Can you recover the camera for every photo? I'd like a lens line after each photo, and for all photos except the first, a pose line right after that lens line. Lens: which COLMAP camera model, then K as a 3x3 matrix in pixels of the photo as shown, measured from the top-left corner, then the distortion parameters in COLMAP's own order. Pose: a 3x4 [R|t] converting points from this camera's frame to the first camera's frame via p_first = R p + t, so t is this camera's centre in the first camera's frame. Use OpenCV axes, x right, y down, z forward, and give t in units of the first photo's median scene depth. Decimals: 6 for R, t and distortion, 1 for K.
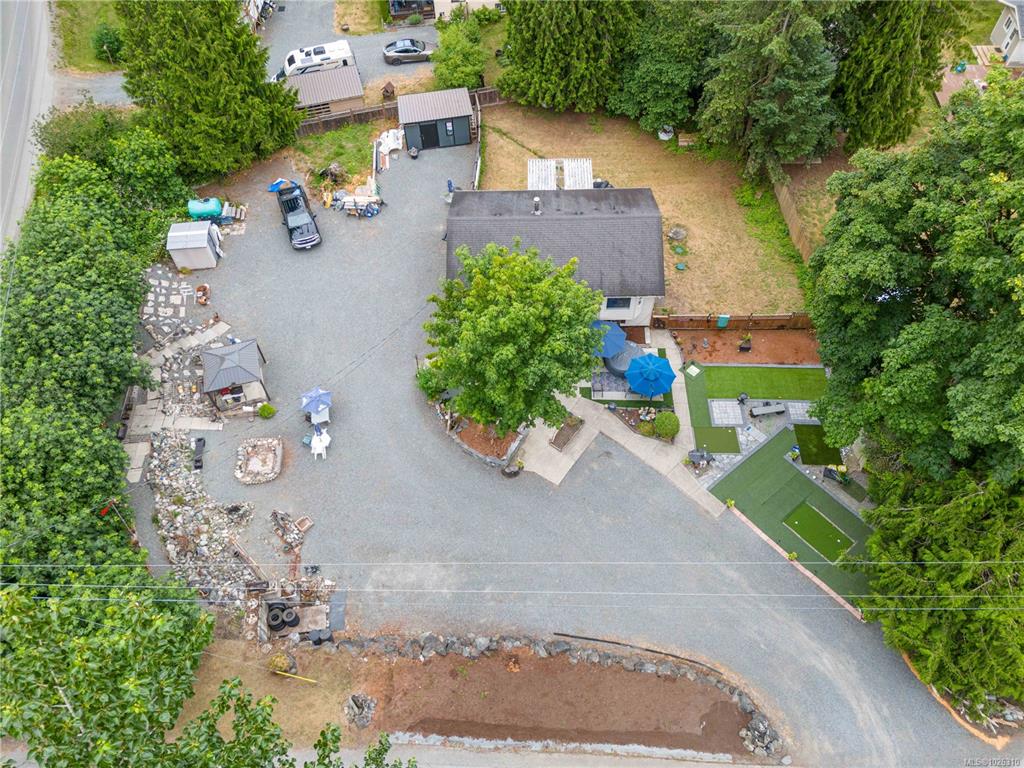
lens RADIAL K [[753.0, 0, 512.0], [0, 753.0, 384.0], [0, 0, 1]] dist [0.075383, -0.071569]
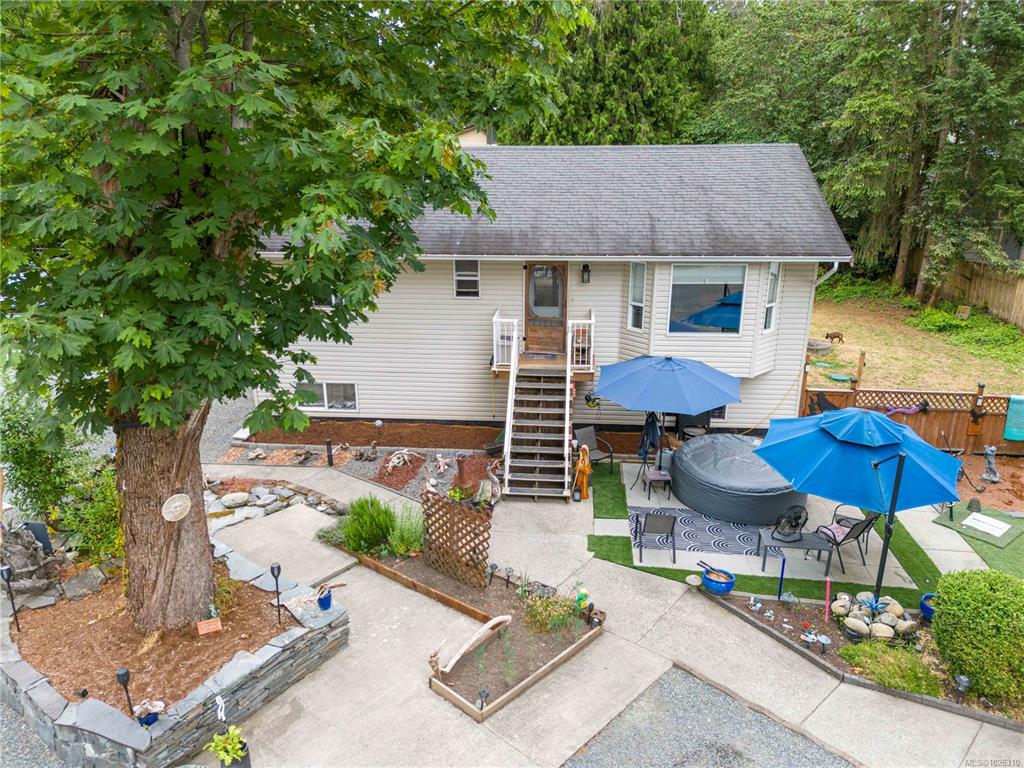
lens RADIAL K [[753.0, 0, 512.0], [0, 753.0, 384.0], [0, 0, 1]] dist [0.075383, -0.071569]
pose [[0.997244, 0.043213, -0.060310, 0.075881], [-0.070641, 0.801529, -0.593768, 0.127264], [0.022682, 0.596392, 0.802373, 0.738832]]
